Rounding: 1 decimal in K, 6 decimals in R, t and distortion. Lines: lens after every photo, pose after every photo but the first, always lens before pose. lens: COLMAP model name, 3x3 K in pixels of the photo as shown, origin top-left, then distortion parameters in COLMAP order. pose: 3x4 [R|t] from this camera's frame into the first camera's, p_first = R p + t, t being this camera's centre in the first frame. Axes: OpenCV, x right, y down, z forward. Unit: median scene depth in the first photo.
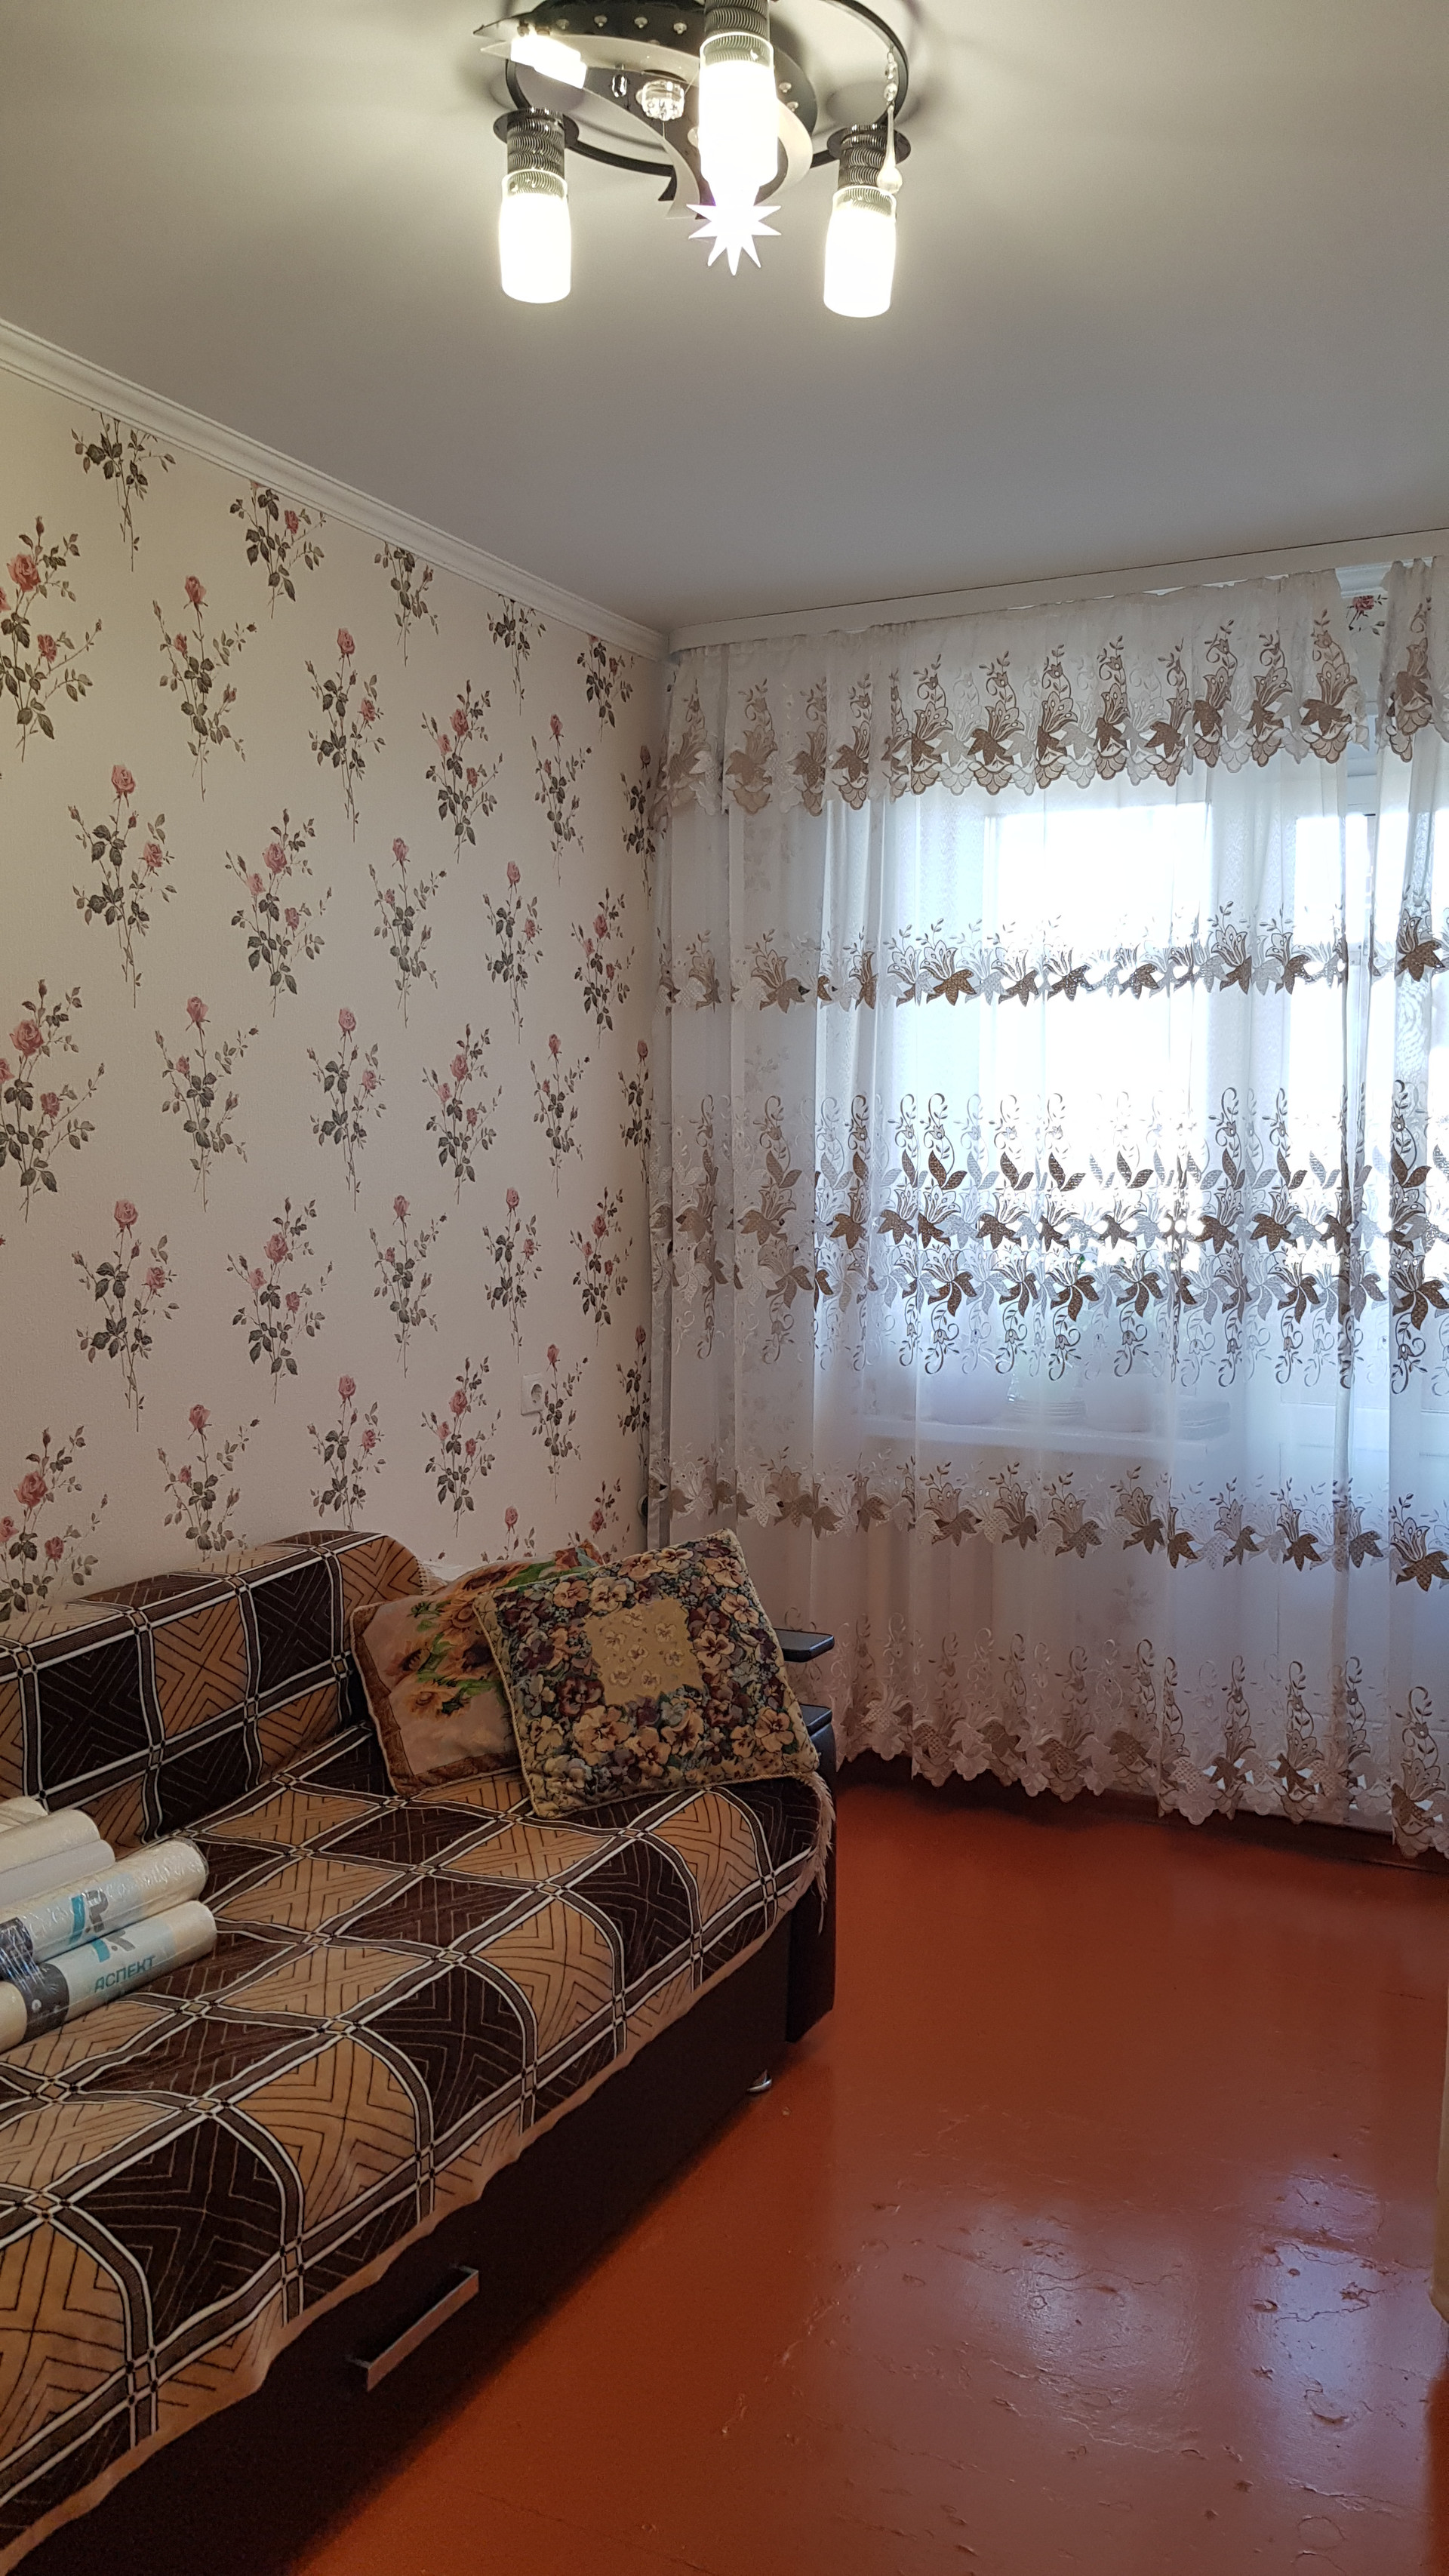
lens RADIAL K [[2043.5, 0, 739.9], [0, 2043.5, 1287.1], [0, 0, 1]] dist [0.051774, -0.013971]
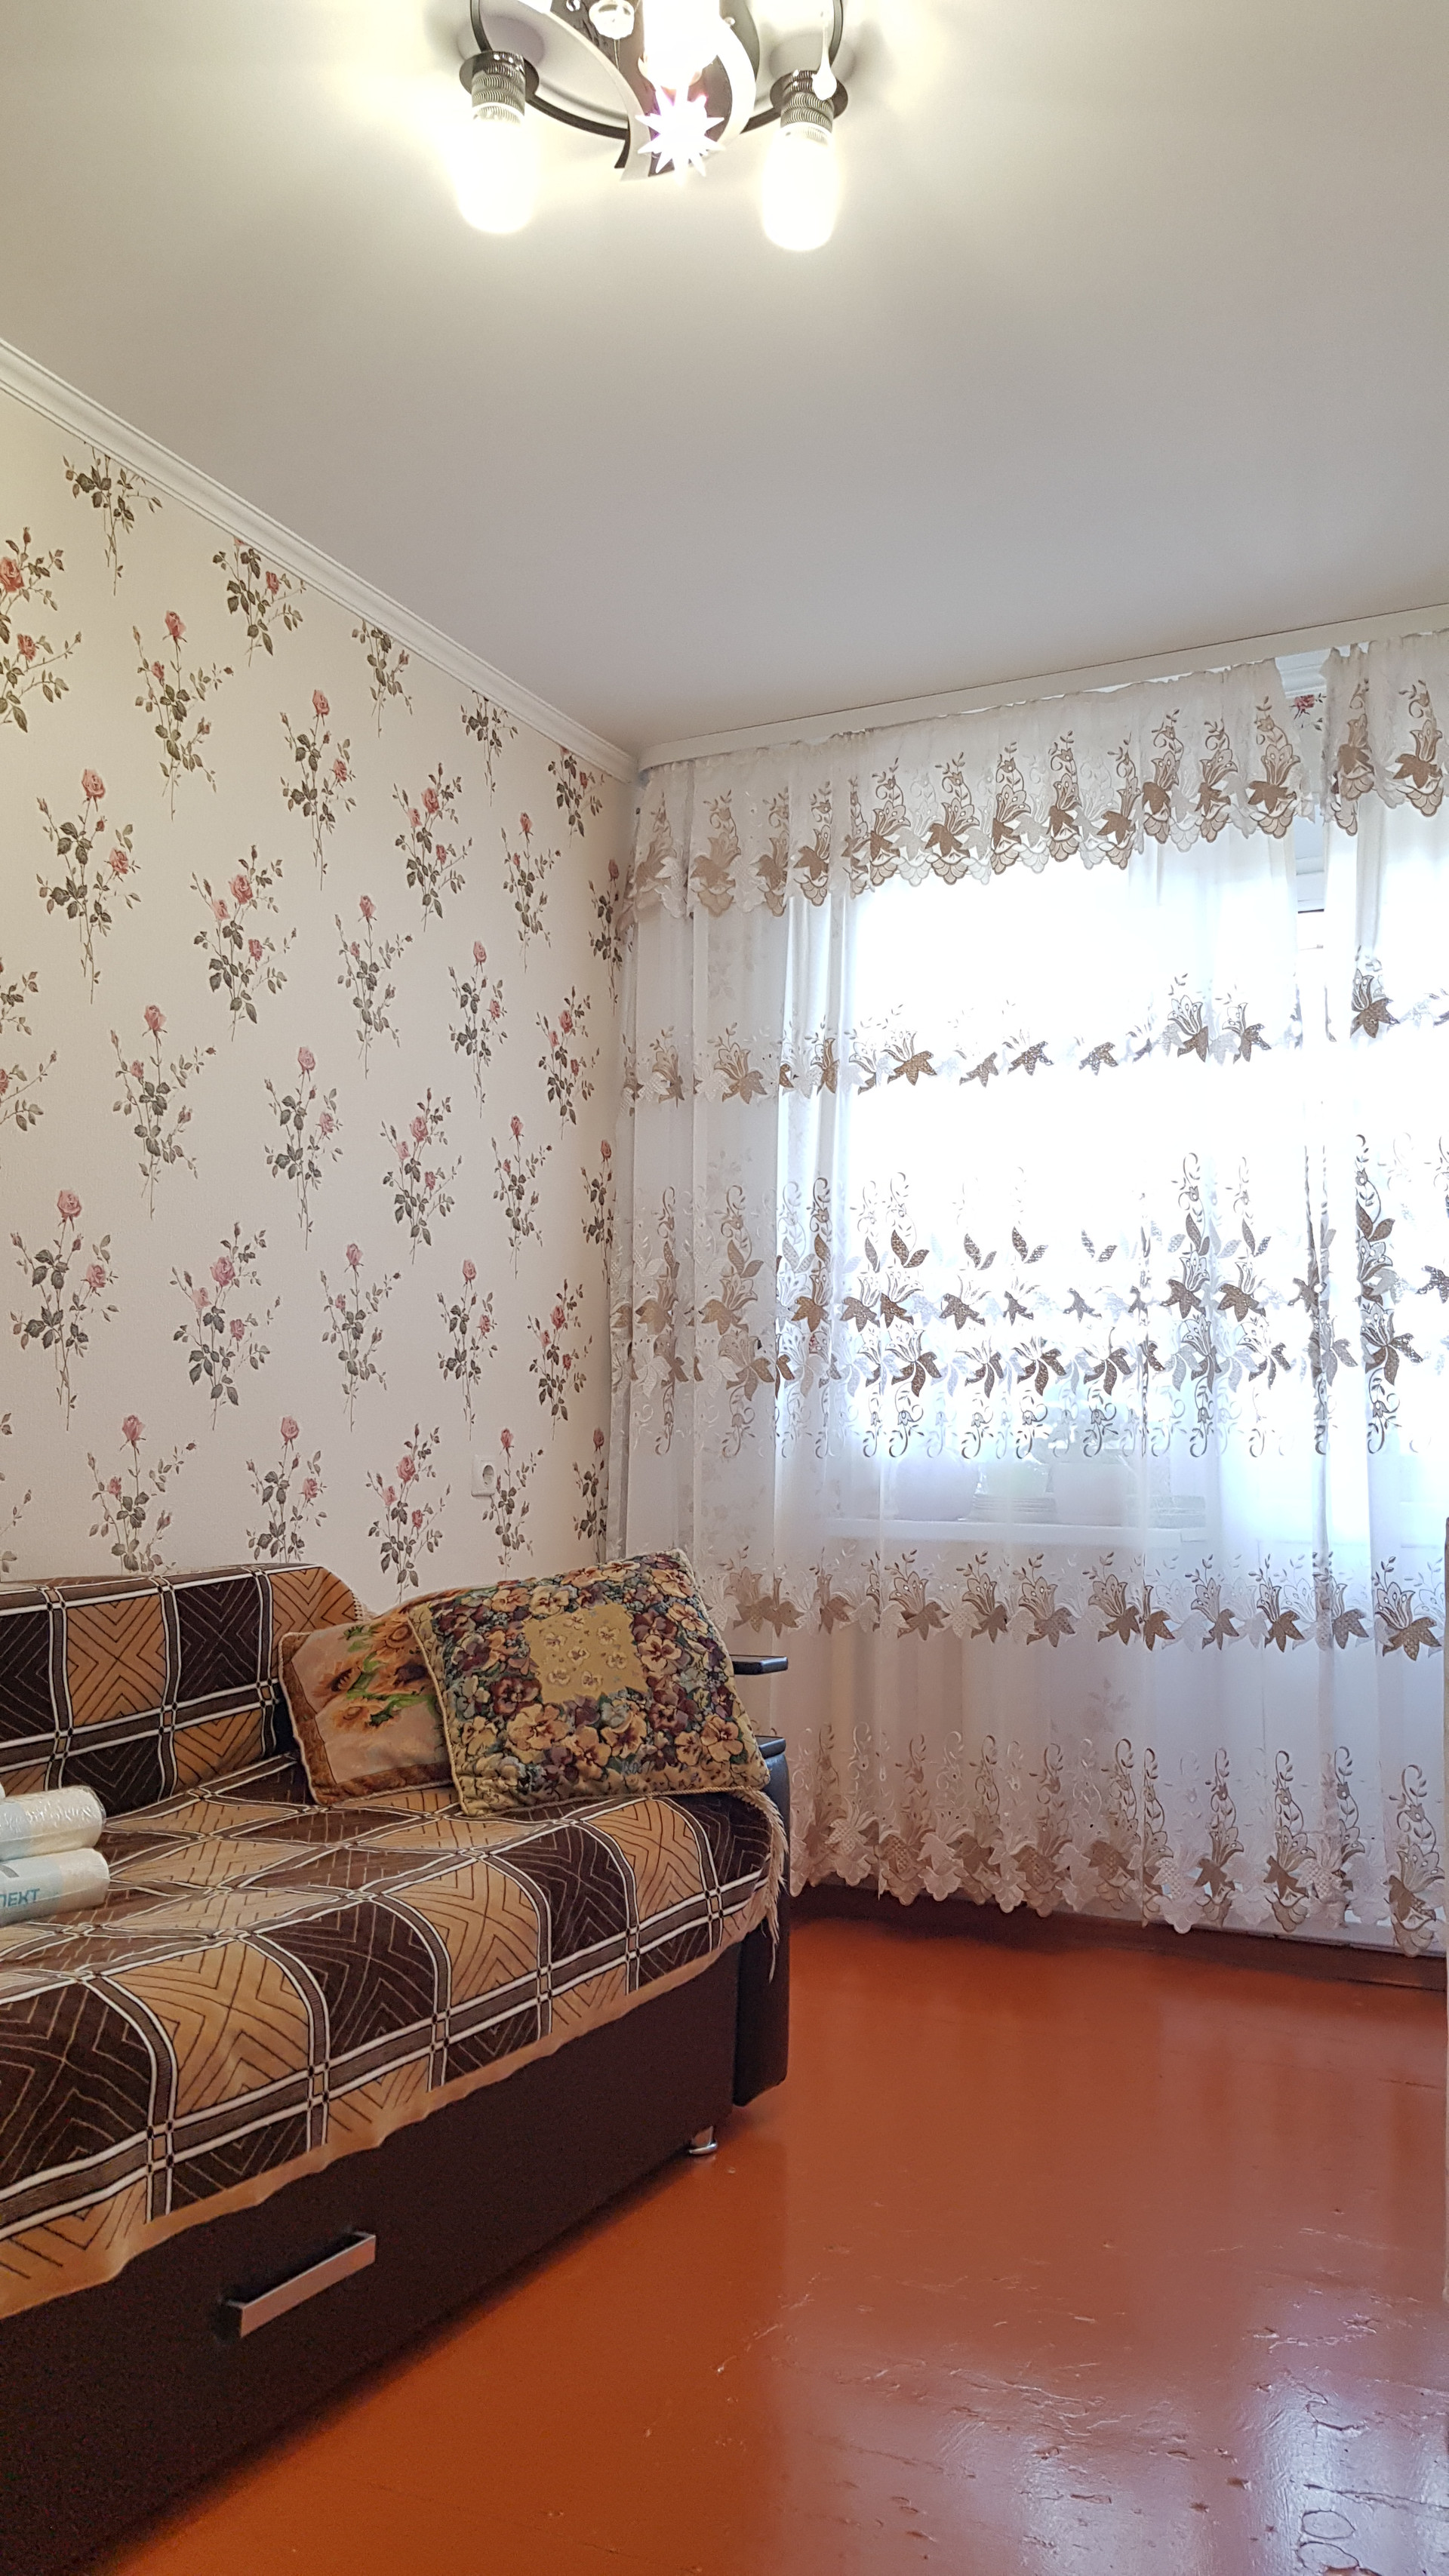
lens RADIAL K [[2043.5, 0, 716.8], [0, 2043.5, 1284.7], [0, 0, 1]] dist [0.051774, -0.013971]
pose [[0.999959, 0.007240, -0.005513, 0.014845], [-0.008103, 0.984089, -0.177493, 0.147256], [0.004140, 0.177530, 0.984107, 0.031348]]
